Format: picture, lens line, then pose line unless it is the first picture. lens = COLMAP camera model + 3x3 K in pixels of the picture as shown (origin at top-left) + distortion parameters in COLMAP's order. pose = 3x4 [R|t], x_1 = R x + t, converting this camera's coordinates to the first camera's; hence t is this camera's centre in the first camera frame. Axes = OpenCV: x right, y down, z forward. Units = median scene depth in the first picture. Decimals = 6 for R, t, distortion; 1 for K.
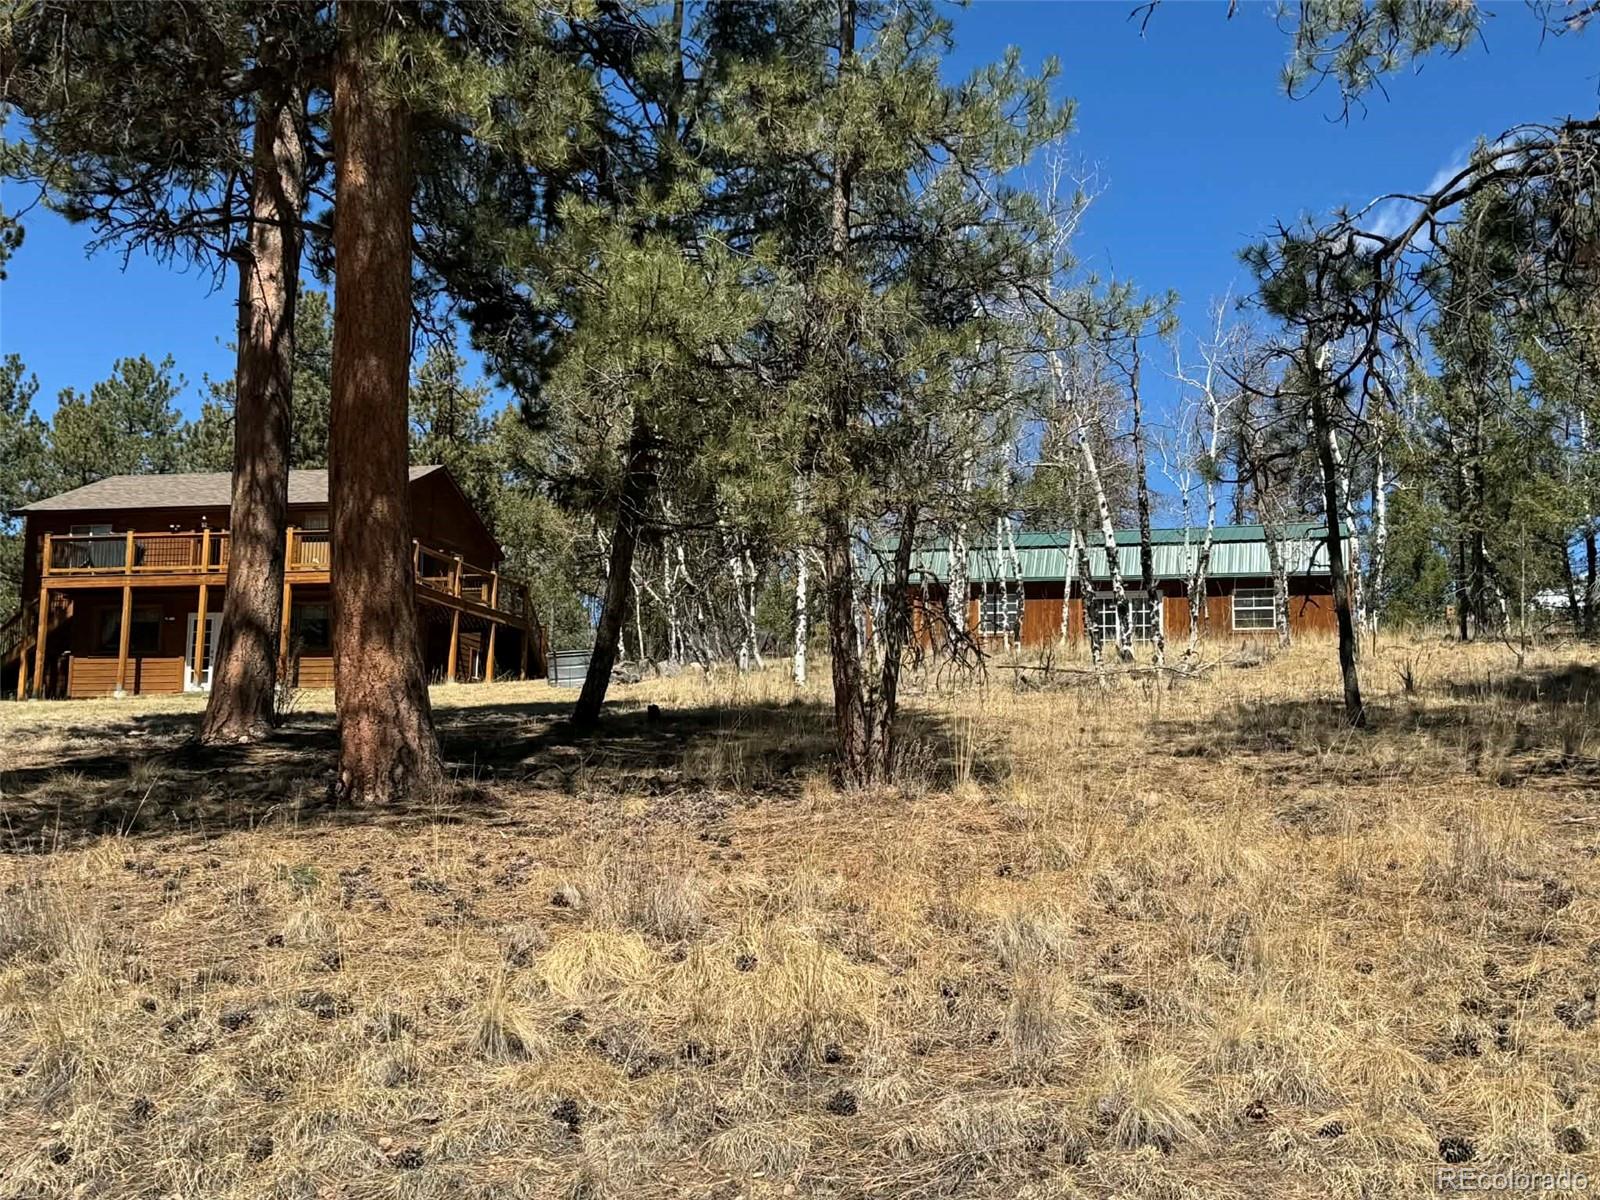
lens RADIAL K [[2051.1, 0, 820.9], [0, 2051.1, 571.8], [0, 0, 1]] dist [0.169386, -0.425601]
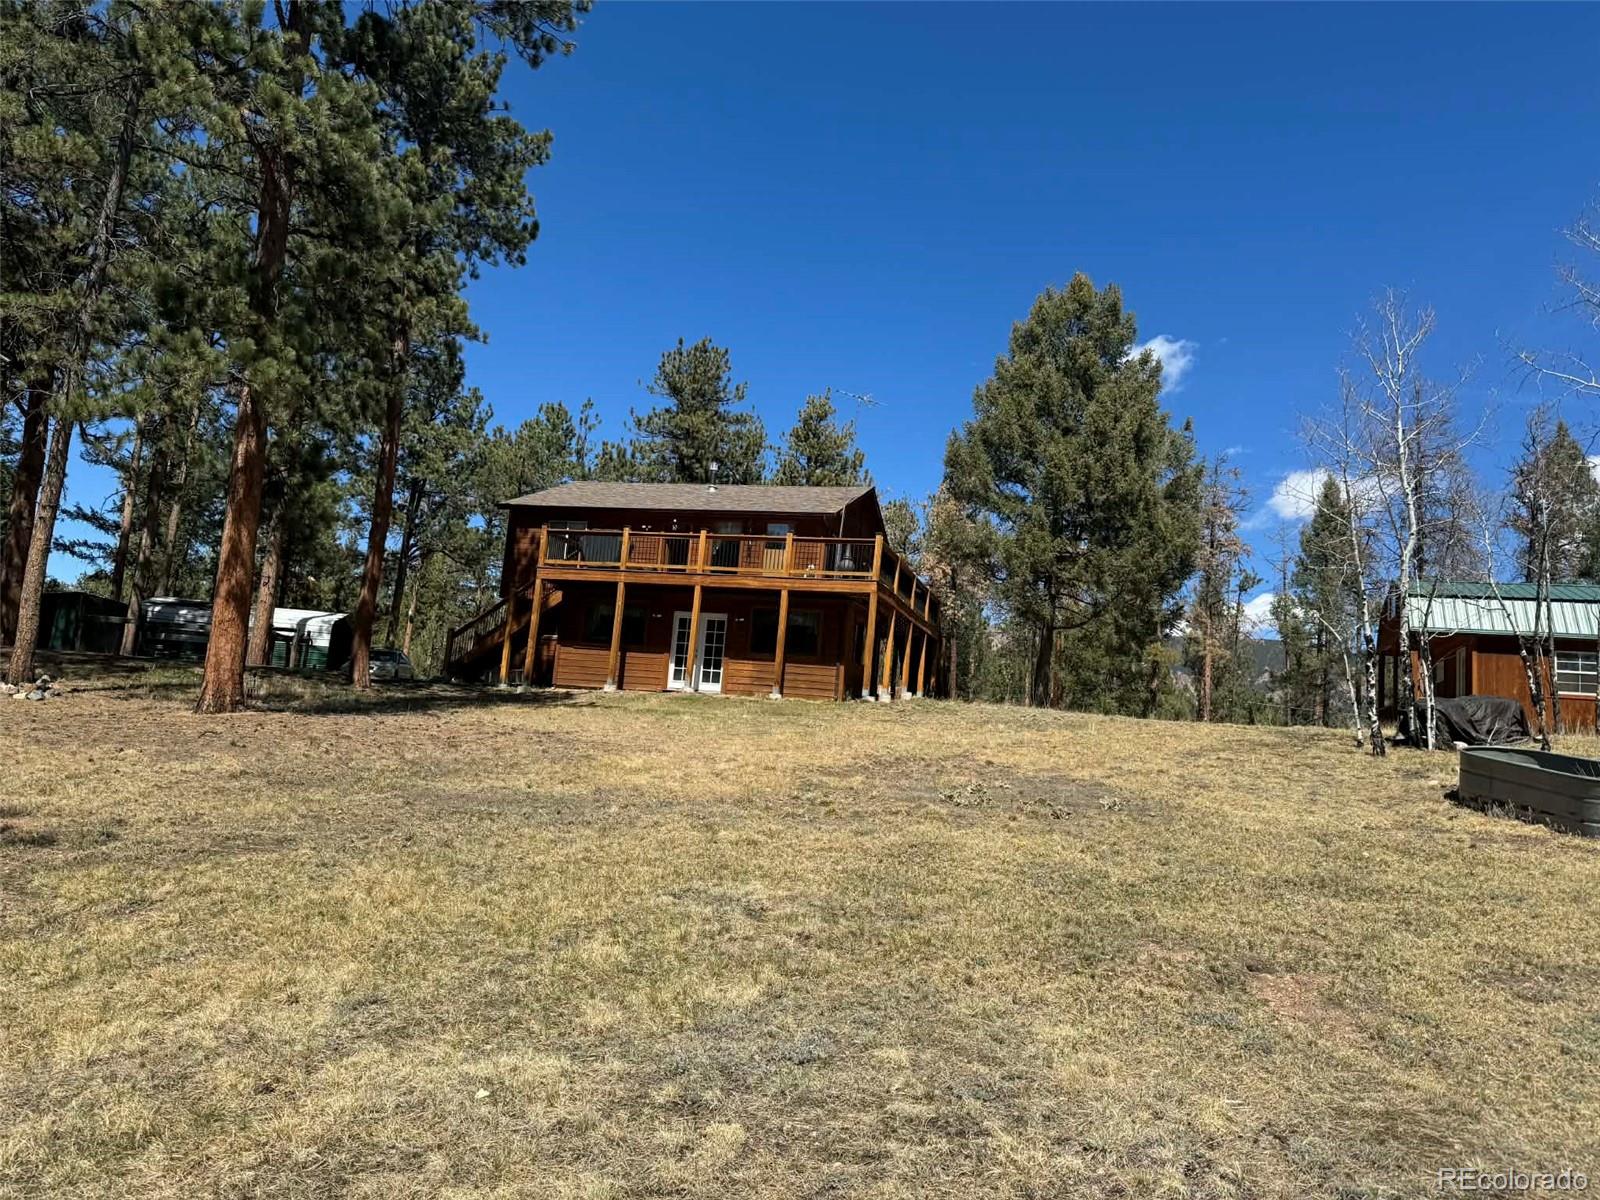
lens RADIAL K [[1116.8, 0, 808.6], [0, 1116.8, 609.9], [0, 0, 1]] dist [0.128848, -0.174113]
pose [[0.997771, 0.060407, -0.028368, -0.209700], [-0.059619, 0.997833, 0.027844, 0.000009], [0.029988, -0.026091, 0.999210, 0.418325]]
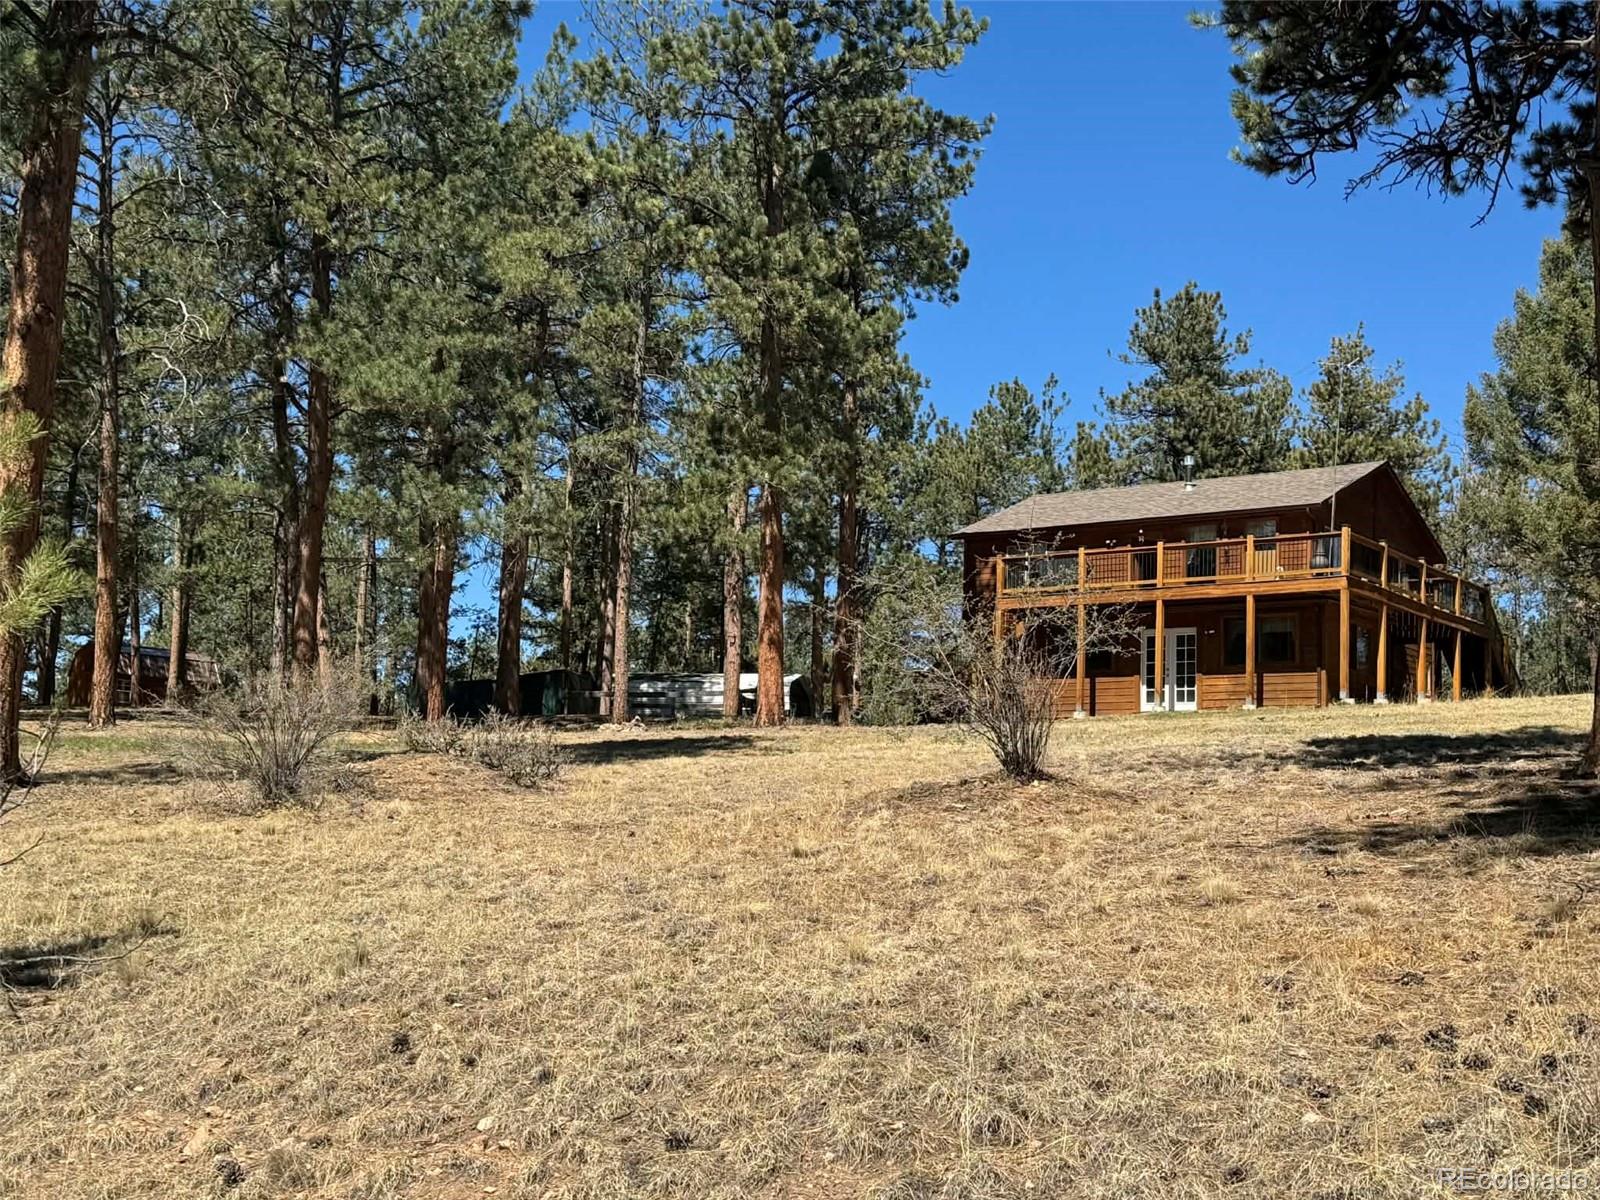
lens RADIAL K [[2051.1, 0, 820.9], [0, 2051.1, 571.8], [0, 0, 1]] dist [0.169386, -0.425601]
pose [[0.933103, -0.045599, -0.356708, -0.096997], [0.042852, 0.998960, -0.015606, 0.001446], [0.357048, -0.000723, 0.934086, 0.051837]]
